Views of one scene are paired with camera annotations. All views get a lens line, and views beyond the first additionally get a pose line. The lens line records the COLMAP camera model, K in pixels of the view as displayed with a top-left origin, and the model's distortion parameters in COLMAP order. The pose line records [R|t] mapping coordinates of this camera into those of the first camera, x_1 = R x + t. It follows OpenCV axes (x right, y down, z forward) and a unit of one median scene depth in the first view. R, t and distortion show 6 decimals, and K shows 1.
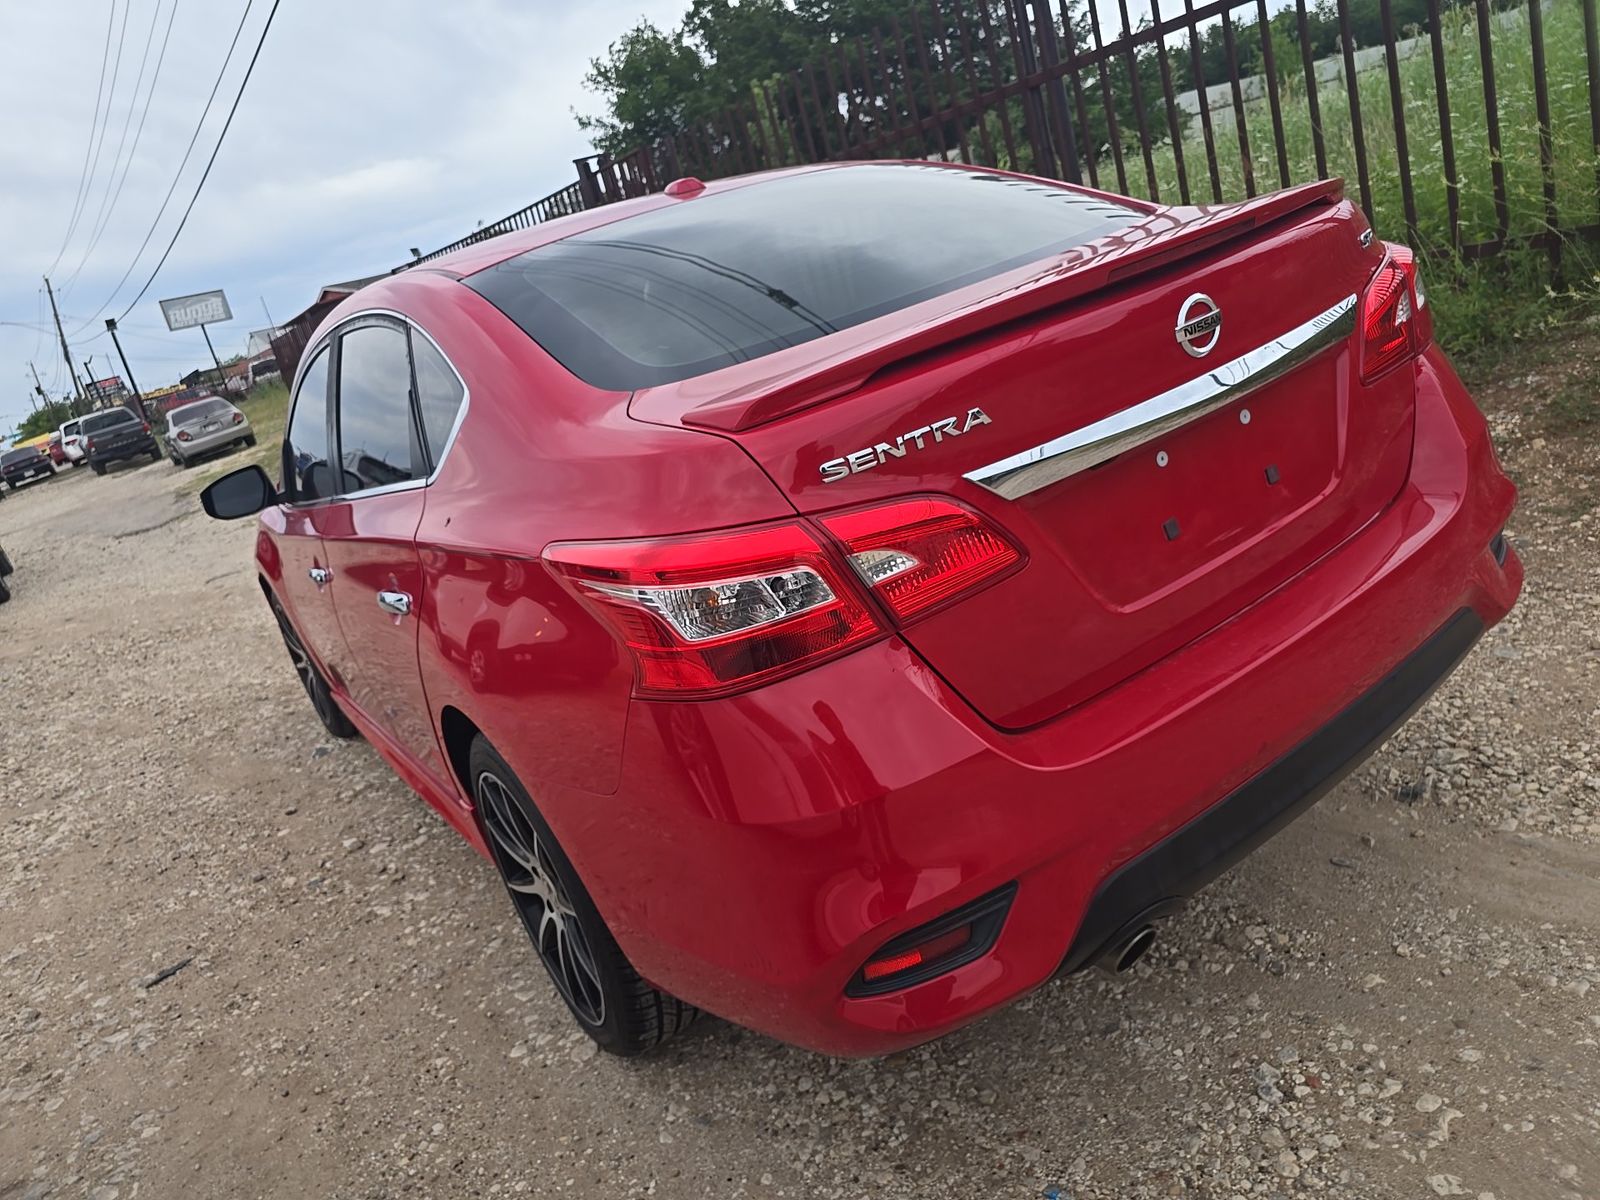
lens RADIAL K [[1034.8, 0, 805.4], [0, 1034.8, 597.9], [0, 0, 1]] dist [0.036732, -0.031318]
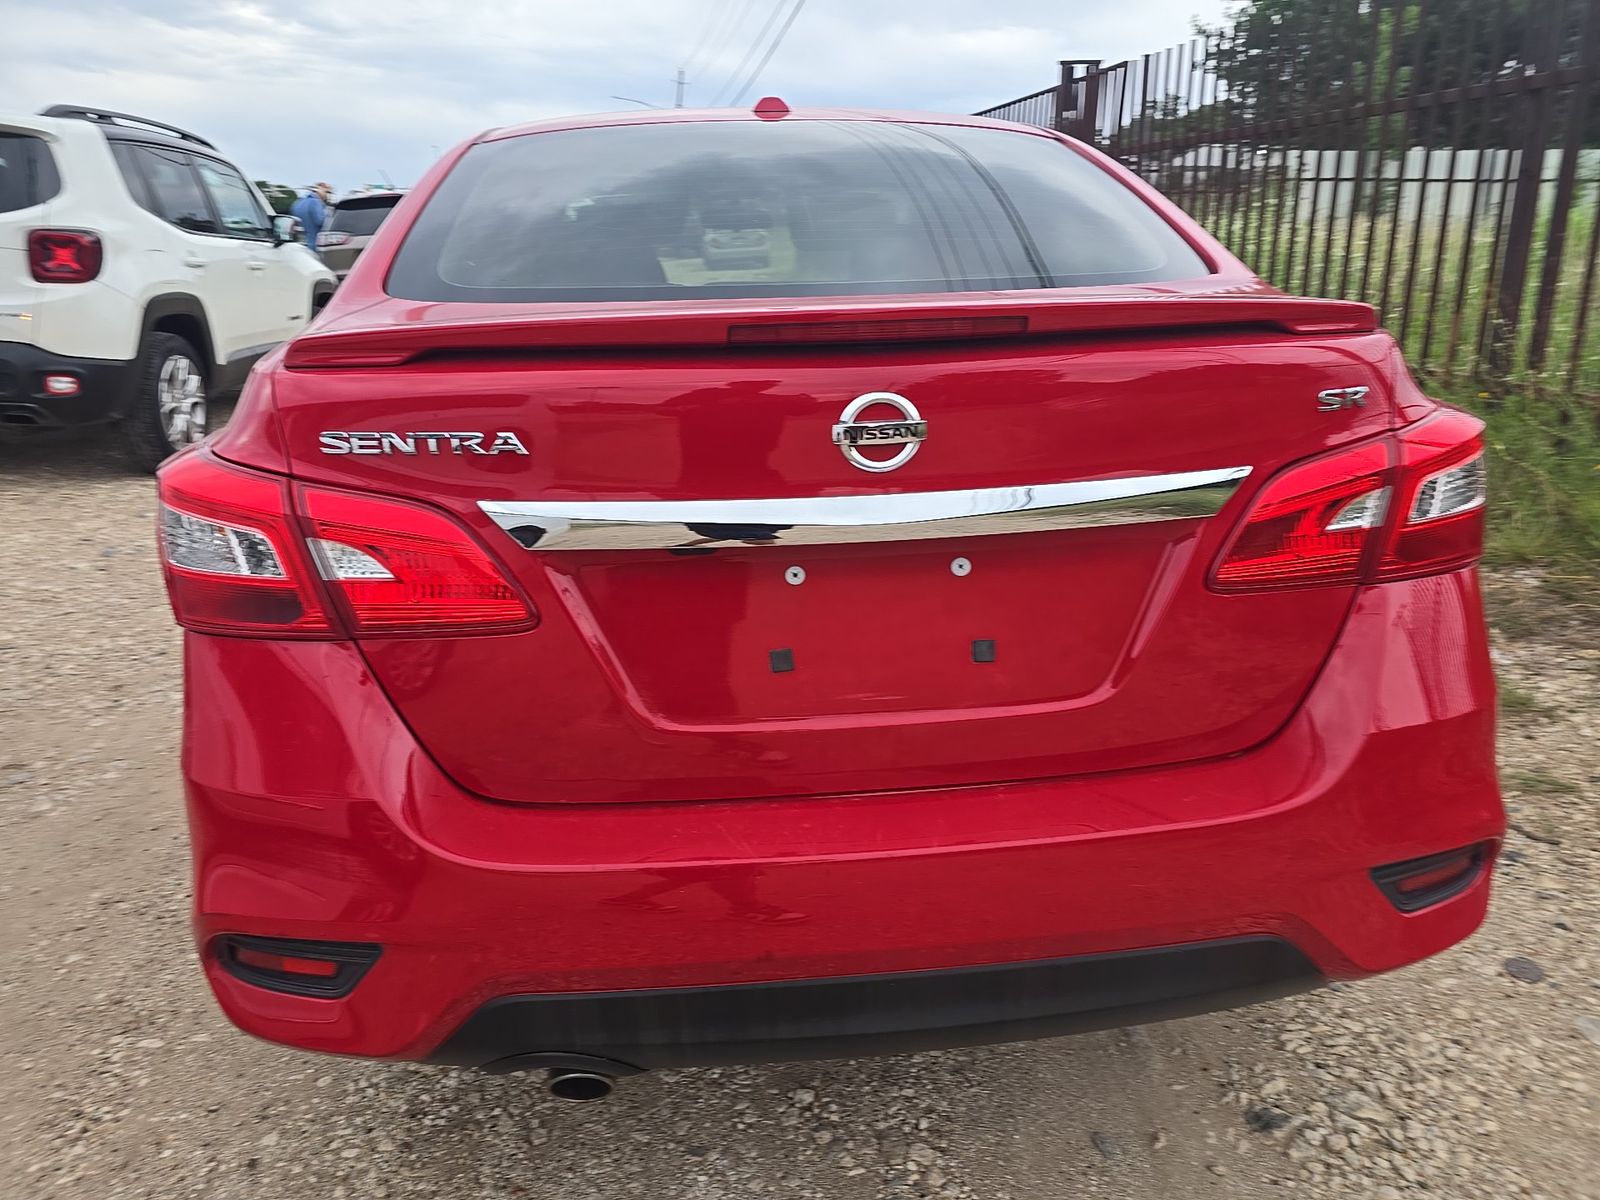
lens RADIAL K [[1034.8, 0, 805.4], [0, 1034.8, 597.9], [0, 0, 1]] dist [0.036732, -0.031318]
pose [[0.853131, 0.386296, -0.350631, 0.472574], [-0.353368, 0.922326, 0.156350, -0.181566], [0.383794, -0.009485, 0.923370, 0.207048]]
